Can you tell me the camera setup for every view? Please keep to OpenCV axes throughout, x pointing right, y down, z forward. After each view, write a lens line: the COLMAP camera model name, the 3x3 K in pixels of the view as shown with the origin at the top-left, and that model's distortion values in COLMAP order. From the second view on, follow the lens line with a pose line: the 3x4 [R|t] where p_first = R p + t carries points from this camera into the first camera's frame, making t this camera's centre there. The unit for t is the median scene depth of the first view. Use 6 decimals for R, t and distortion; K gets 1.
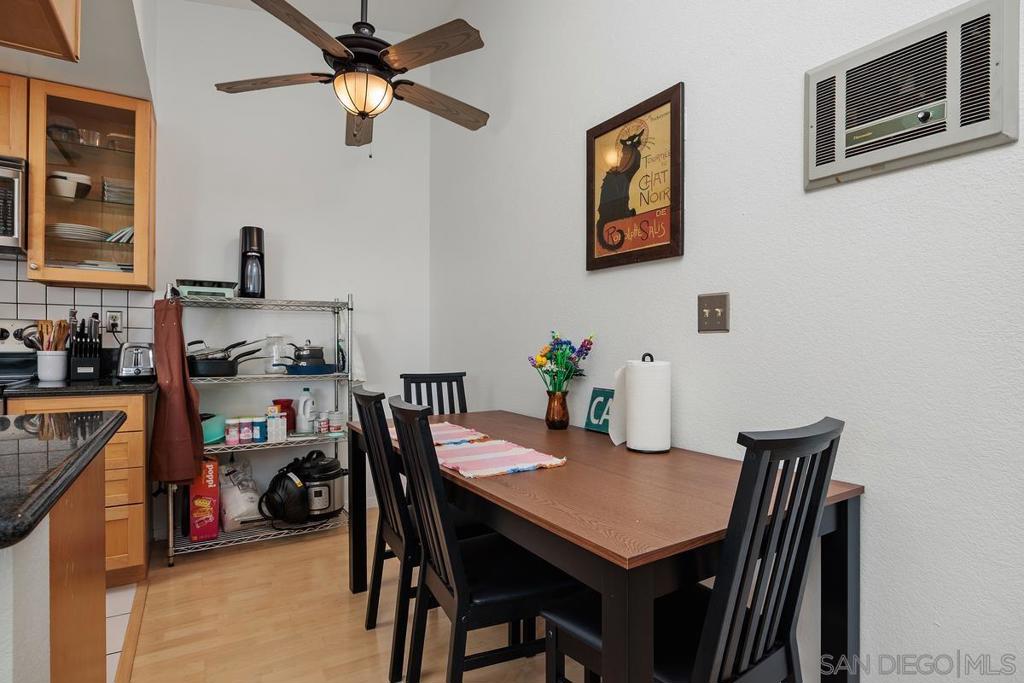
lens RADIAL K [[513.0, 0, 509.4], [0, 513.0, 341.1], [0, 0, 1]] dist [-0.002211, -0.000459]
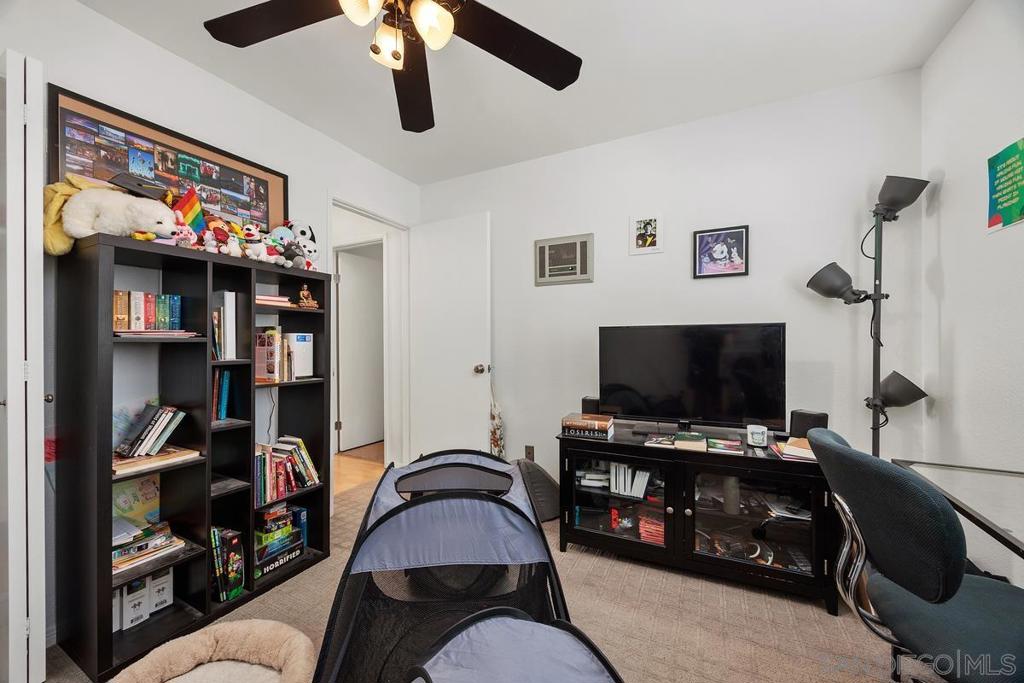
lens RADIAL K [[398.8, 0, 513.0], [0, 398.8, 344.0], [0, 0, 1]] dist [-0.000309, -0.000148]
pose [[0.858616, -0.006934, 0.512573, -0.416459], [0.007794, 0.999970, 0.000472, 0.002074], [-0.512560, 0.003590, 0.858644, -0.507386]]
